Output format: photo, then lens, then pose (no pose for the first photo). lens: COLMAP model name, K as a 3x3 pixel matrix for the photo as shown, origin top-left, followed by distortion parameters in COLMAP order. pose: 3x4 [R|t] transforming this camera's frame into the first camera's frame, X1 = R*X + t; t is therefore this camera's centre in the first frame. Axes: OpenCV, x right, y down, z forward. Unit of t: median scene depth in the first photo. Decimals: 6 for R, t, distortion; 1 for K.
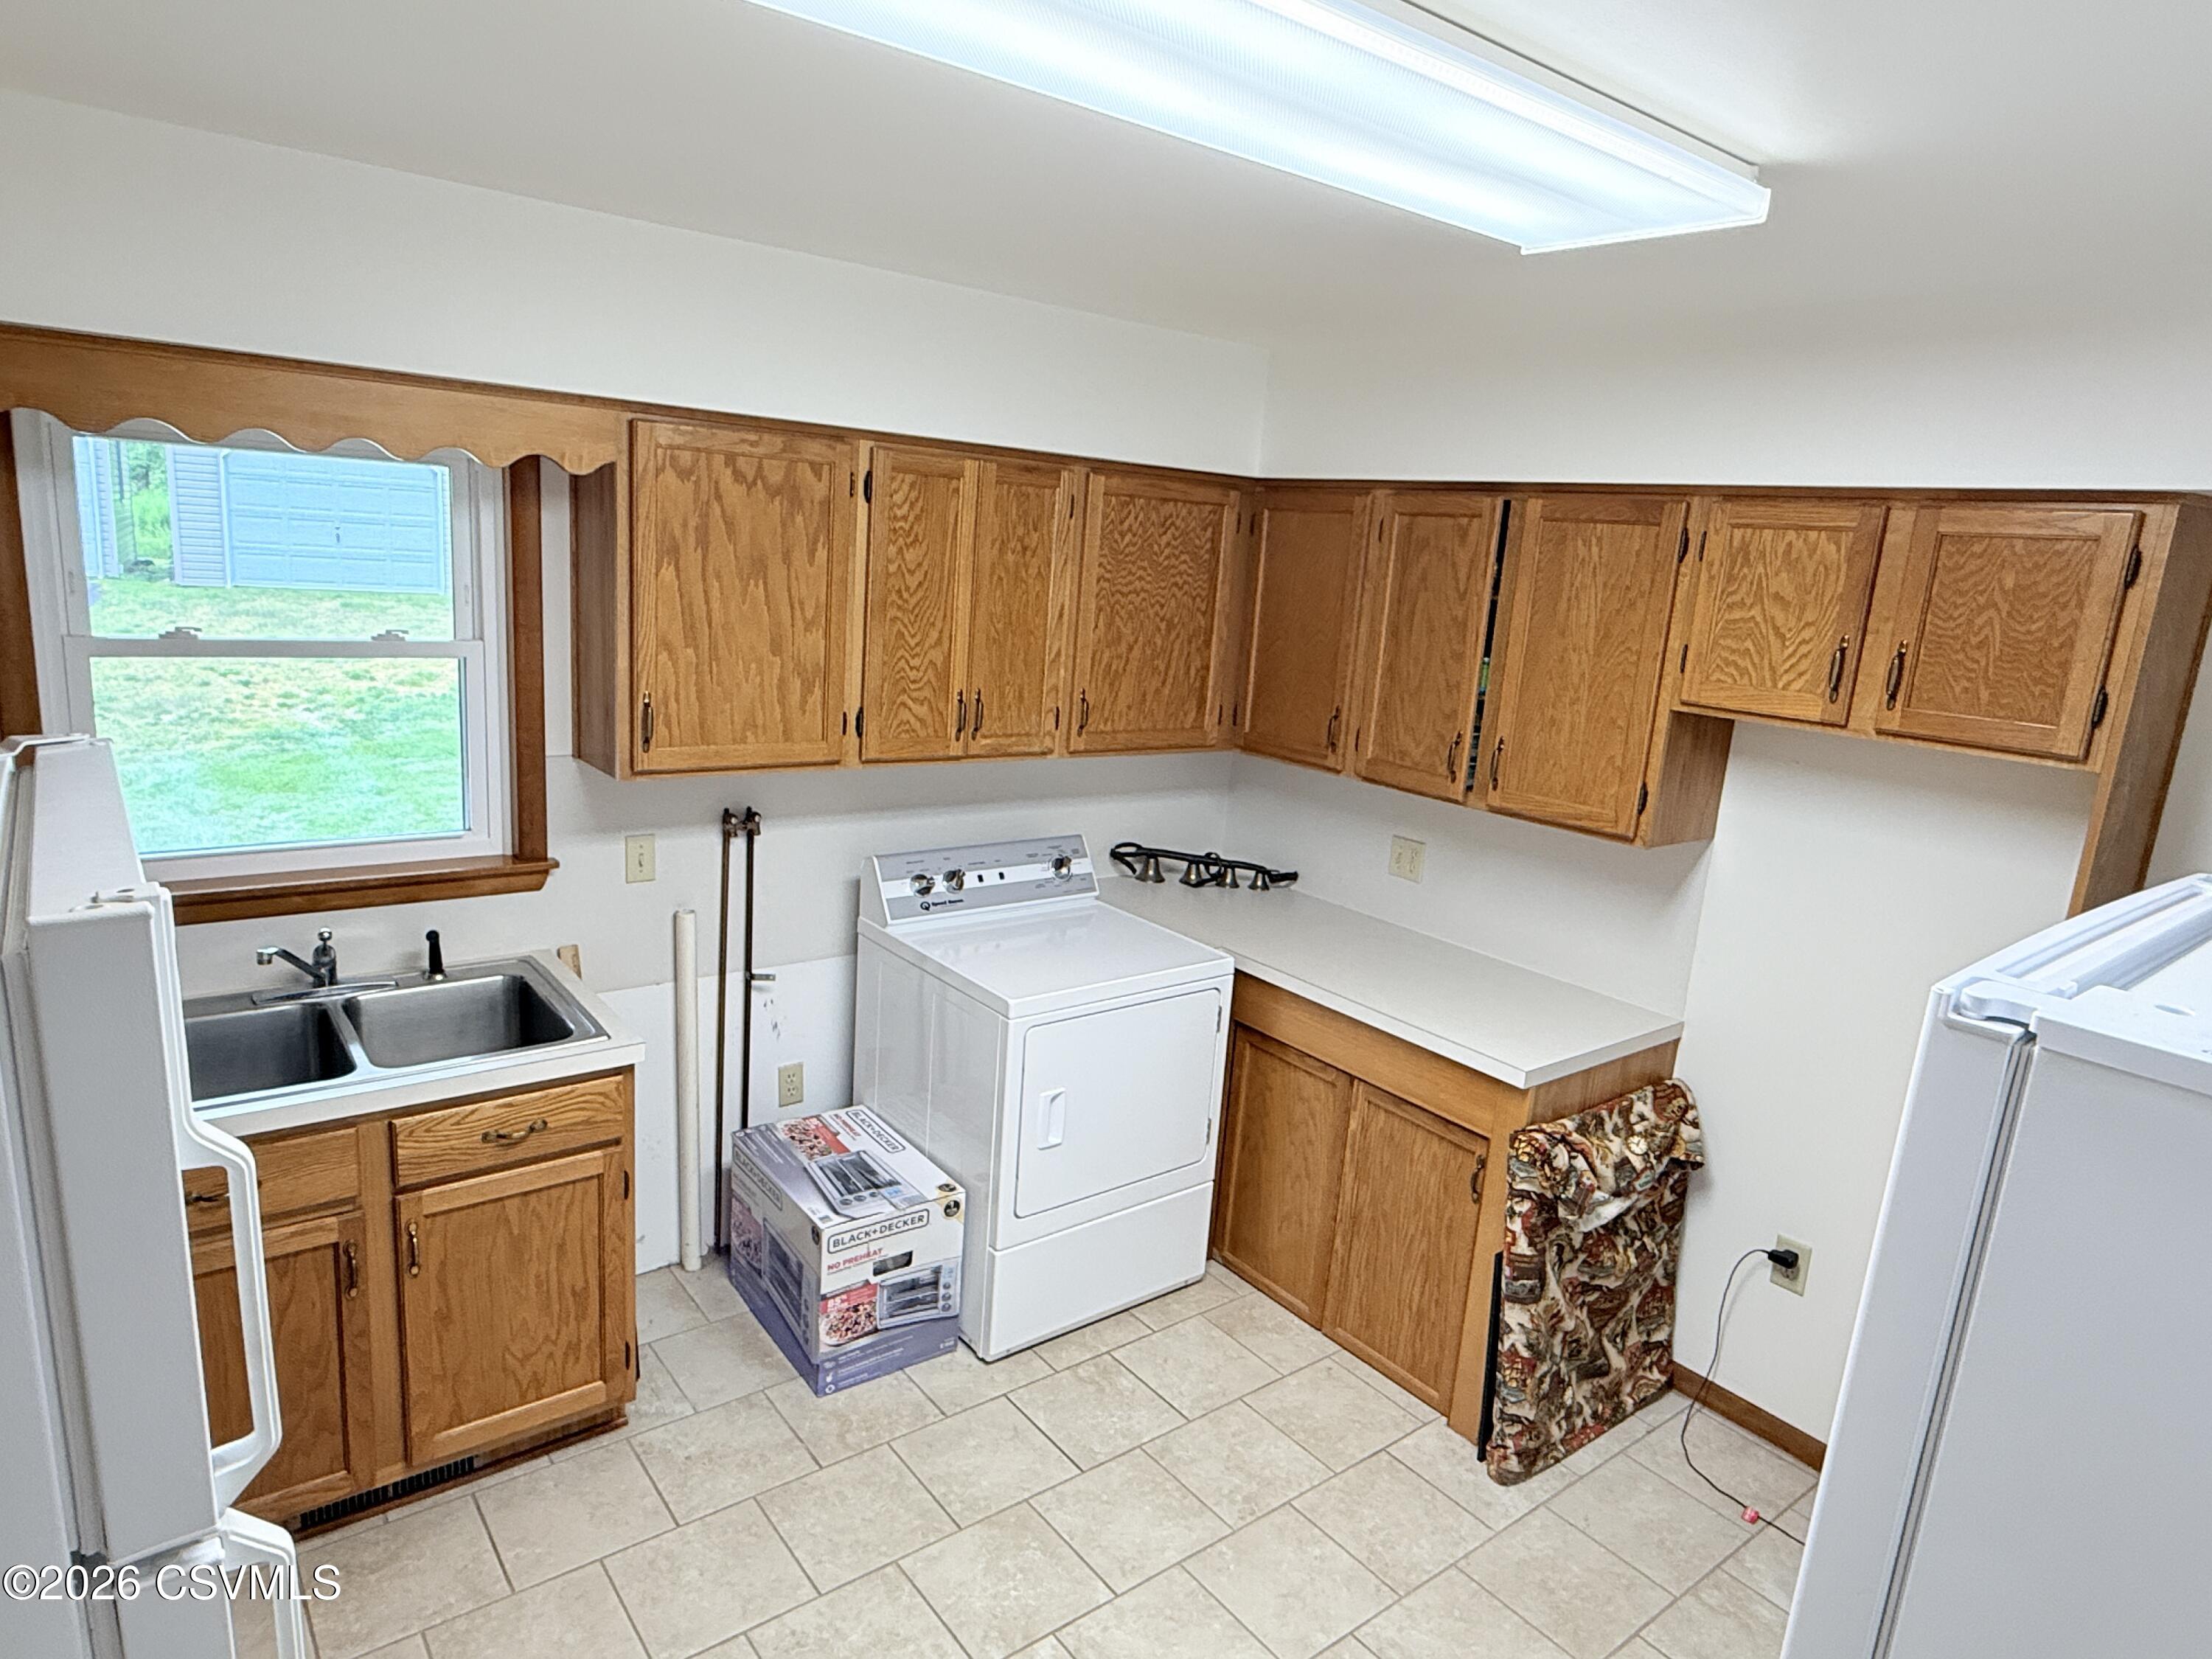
lens RADIAL K [[1295.2, 0, 1106.0], [0, 1295.2, 829.5], [0, 0, 1]] dist [0.000286, -0.000573]
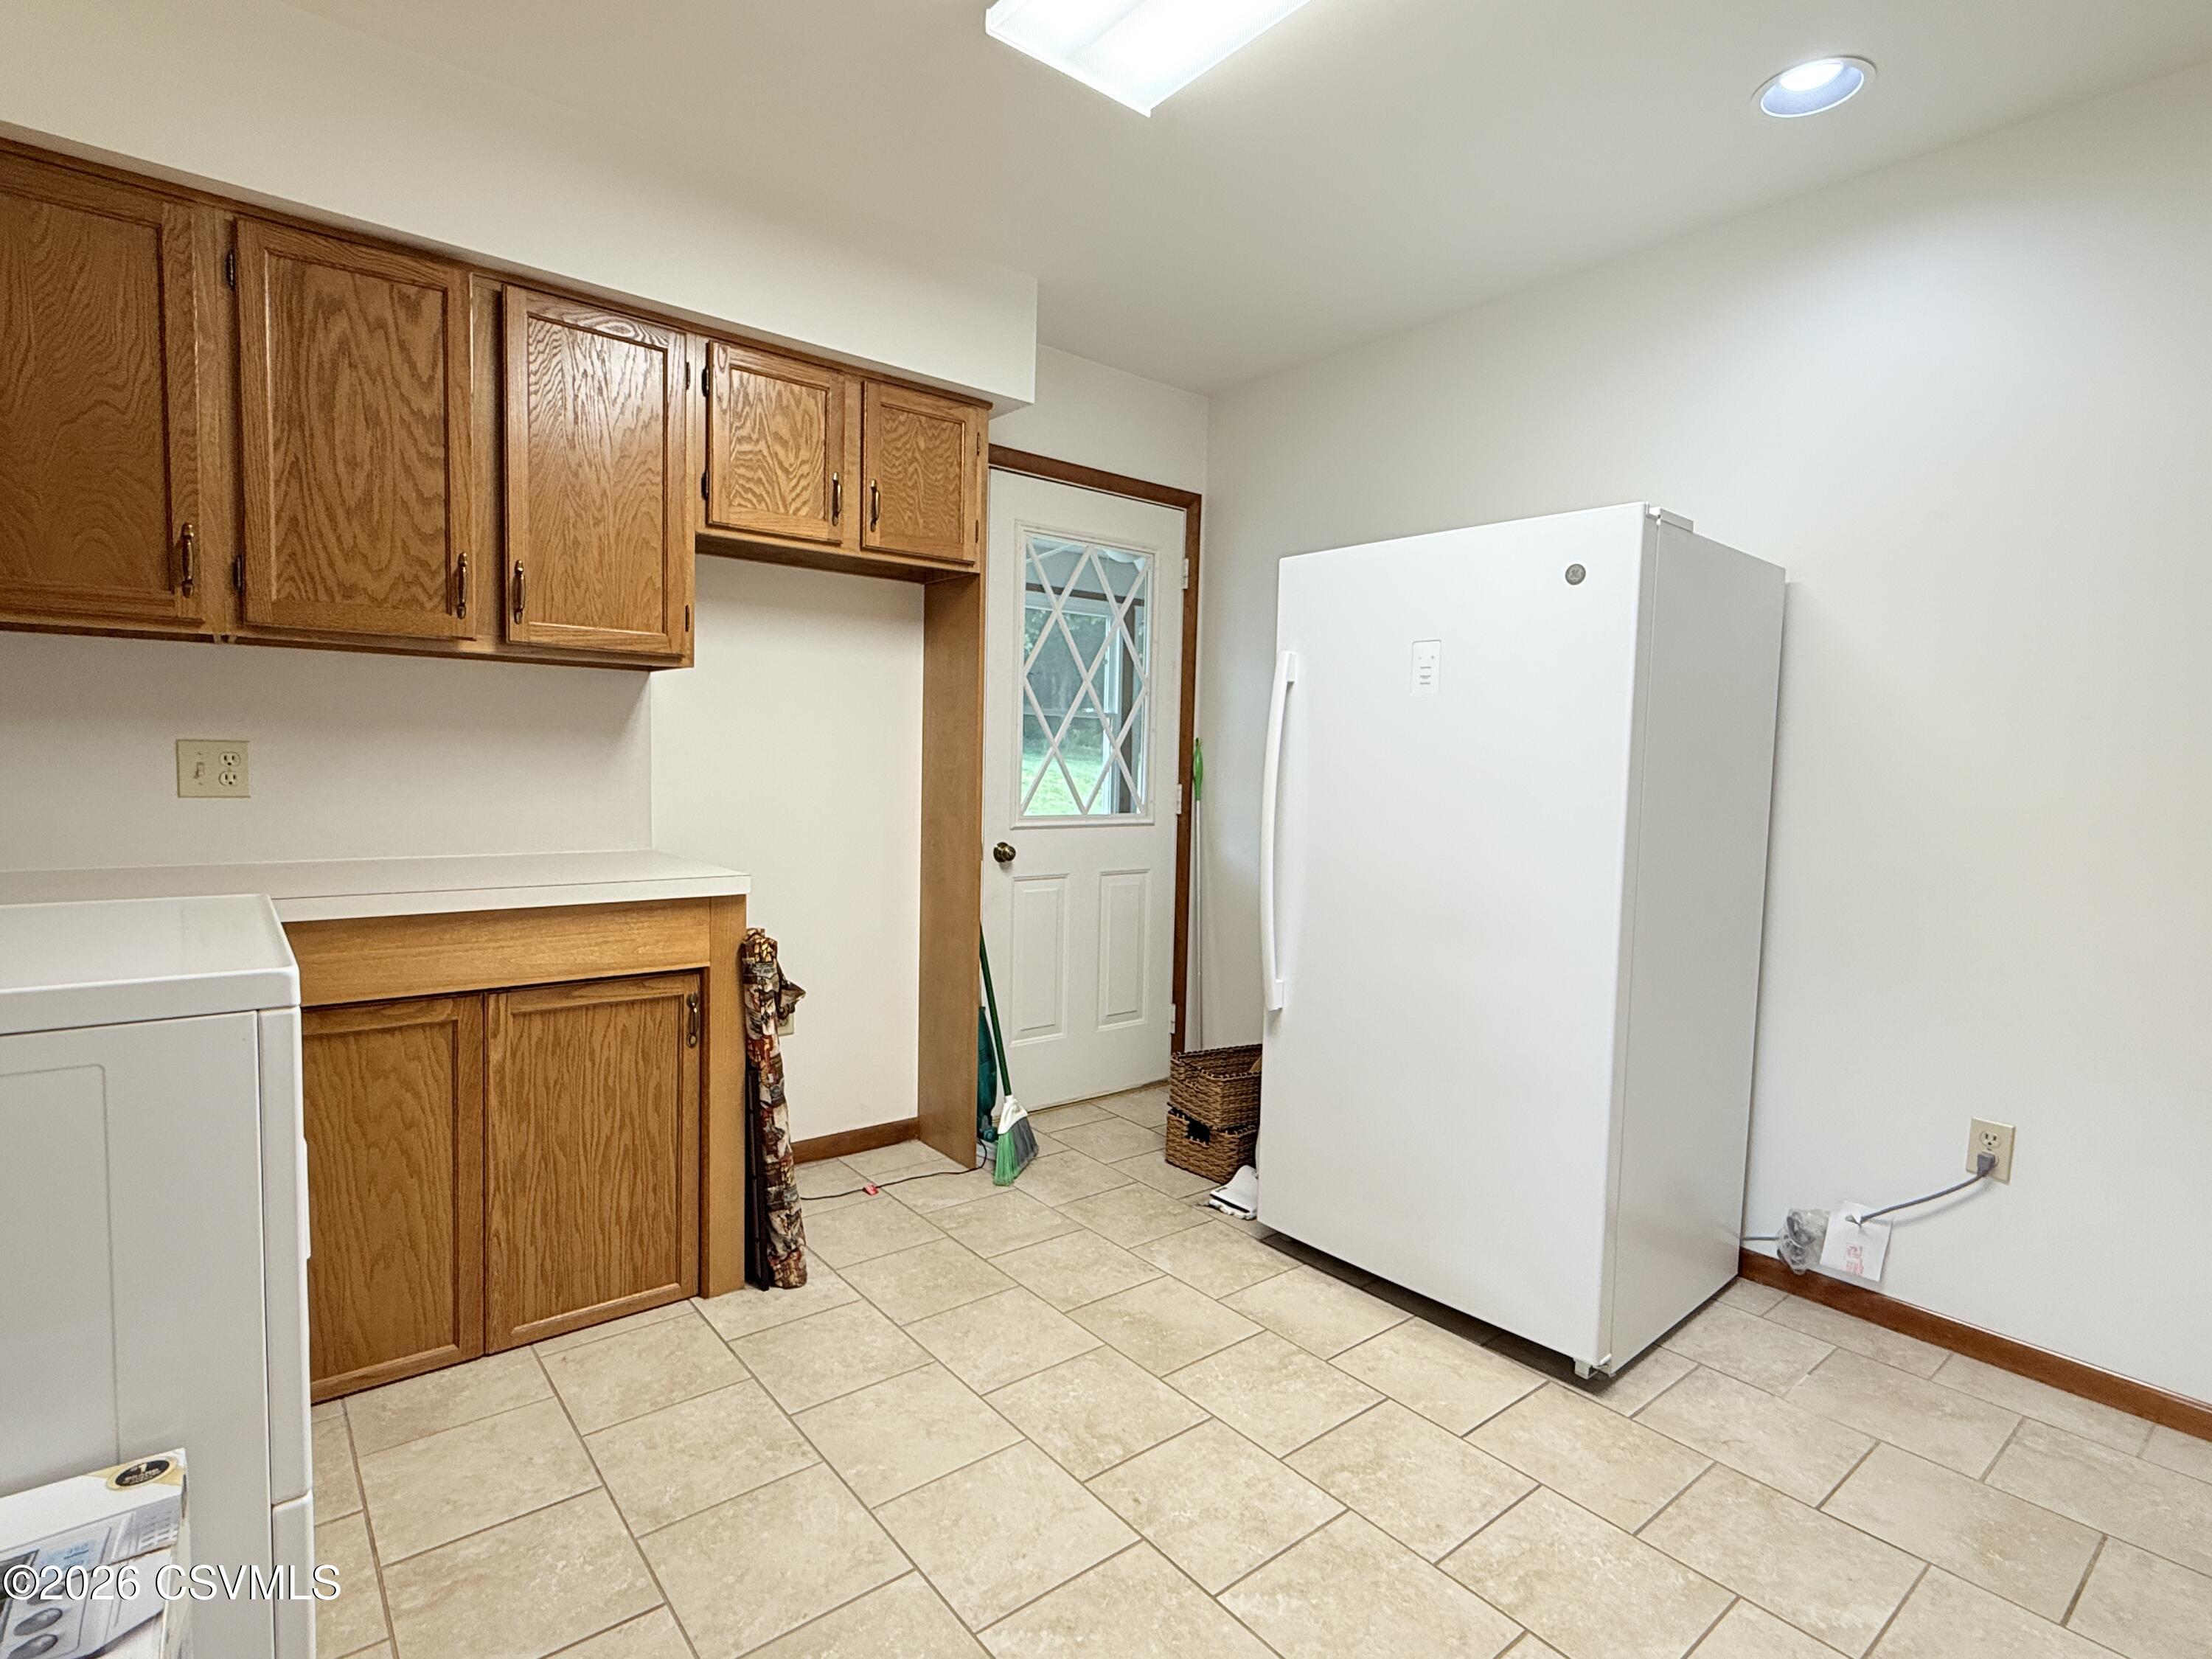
lens RADIAL K [[1093.1, 0, 1096.7], [0, 1093.1, 822.1], [0, 0, 1]] dist [-0.000042, 0.000286]
pose [[-0.001437, -0.137730, 0.990469, -0.504854], [0.184887, 0.973357, 0.135619, 0.081460], [-0.982759, 0.183320, 0.024066, 0.704075]]
